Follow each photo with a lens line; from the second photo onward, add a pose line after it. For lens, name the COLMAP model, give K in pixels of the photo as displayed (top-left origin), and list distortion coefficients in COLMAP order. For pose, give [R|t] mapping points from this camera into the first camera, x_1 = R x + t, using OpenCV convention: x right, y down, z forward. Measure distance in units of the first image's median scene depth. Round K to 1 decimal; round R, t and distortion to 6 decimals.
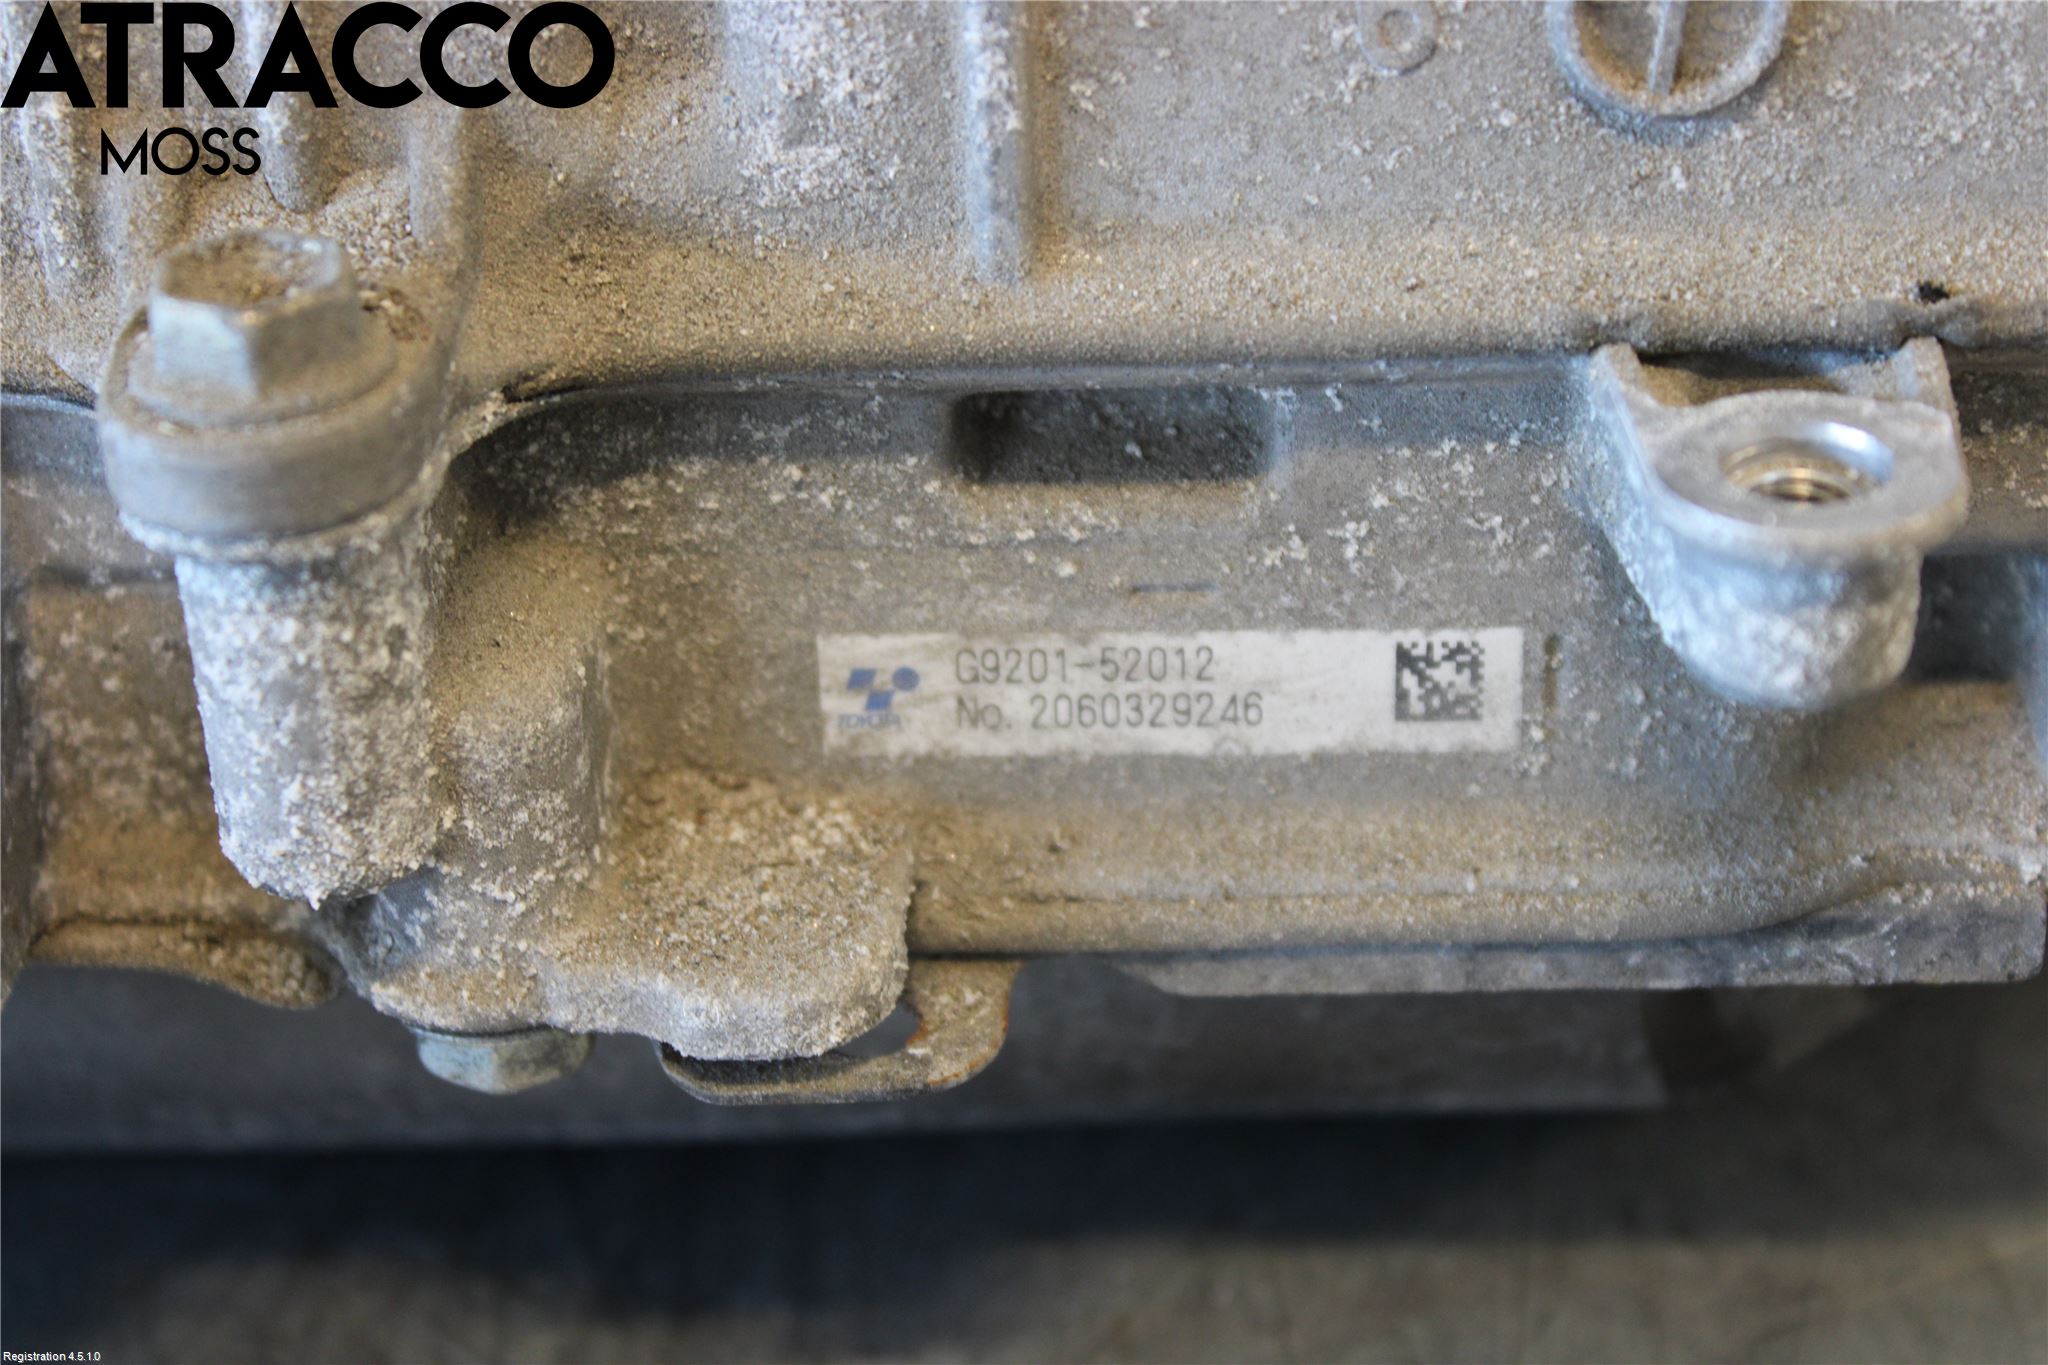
lens RADIAL K [[4357.3, 0, 1023.2], [0, 4357.3, 683.0], [0, 0, 1]] dist [0.056134, 0.000000]
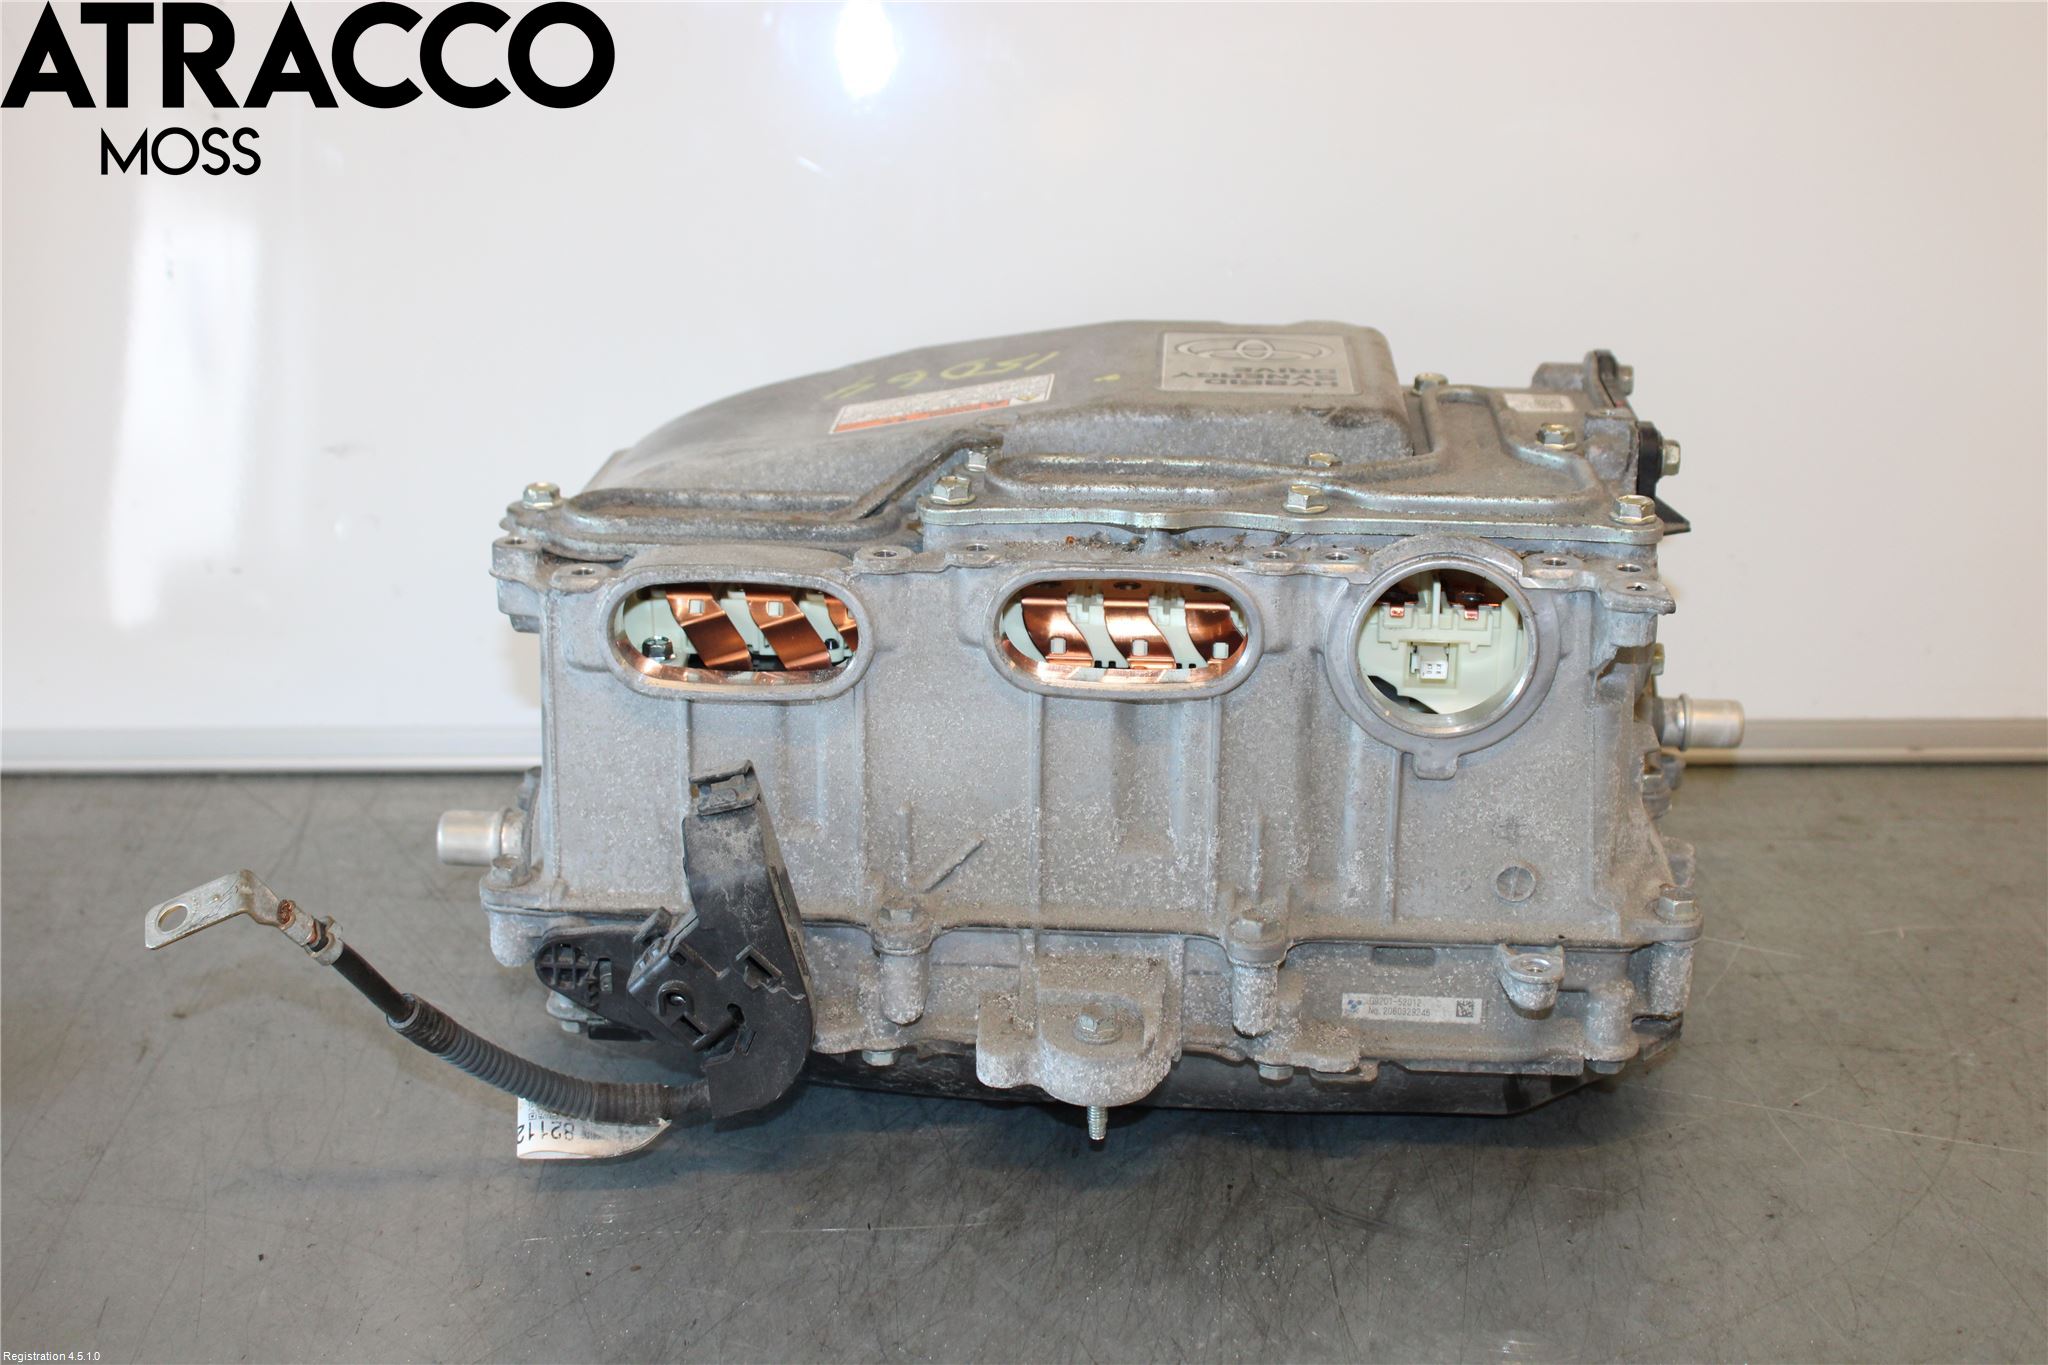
lens RADIAL K [[2743.0, 0, 1022.9], [0, 2743.0, 680.8], [0, 0, 1]] dist [-0.036889, 0.000000]
pose [[0.997848, 0.054533, -0.036395, -0.327170], [-0.060337, 0.981008, -0.184346, 0.246817], [0.025651, 0.186145, 0.982187, -2.241456]]
